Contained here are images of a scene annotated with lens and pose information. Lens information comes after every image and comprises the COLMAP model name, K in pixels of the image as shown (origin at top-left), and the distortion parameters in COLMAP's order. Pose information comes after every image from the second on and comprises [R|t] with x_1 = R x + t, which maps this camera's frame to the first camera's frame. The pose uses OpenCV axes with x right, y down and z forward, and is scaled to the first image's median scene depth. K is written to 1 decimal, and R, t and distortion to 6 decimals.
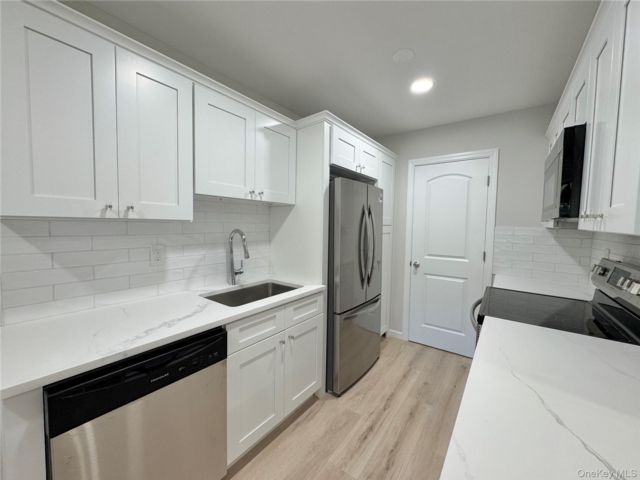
lens RADIAL K [[254.8, 0, 320.0], [0, 254.8, 240.0], [0, 0, 1]] dist [-0.002162, -0.000444]
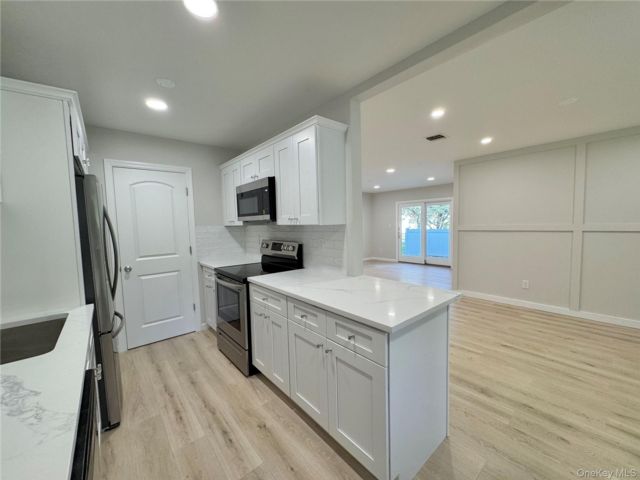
lens RADIAL K [[254.8, 0, 320.0], [0, 254.8, 240.0], [0, 0, 1]] dist [-0.002162, -0.000444]
pose [[0.230722, -0.085259, 0.969277, -0.557474], [0.094272, 0.993426, 0.064943, -0.010396], [-0.968442, 0.076392, 0.237243, 0.069305]]
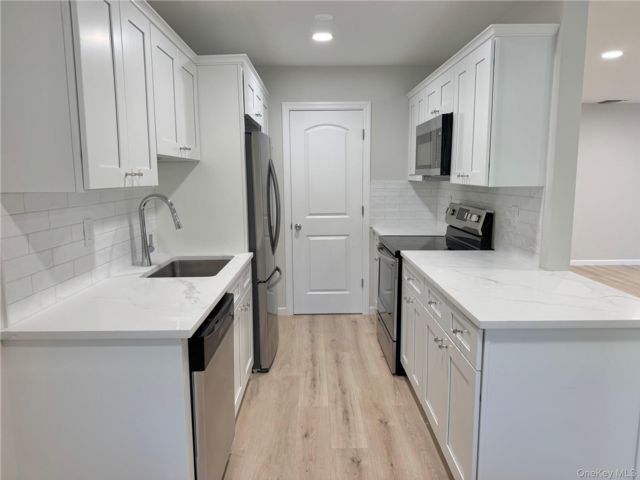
lens RADIAL K [[441.8, 0, 318.6], [0, 441.8, 241.5], [0, 0, 1]] dist [0.093836, -0.171594]
pose [[0.799105, -0.109731, 0.591093, -0.675508], [0.058938, 0.992765, 0.104617, -0.010067], [-0.598296, -0.048762, 0.799790, -0.375893]]
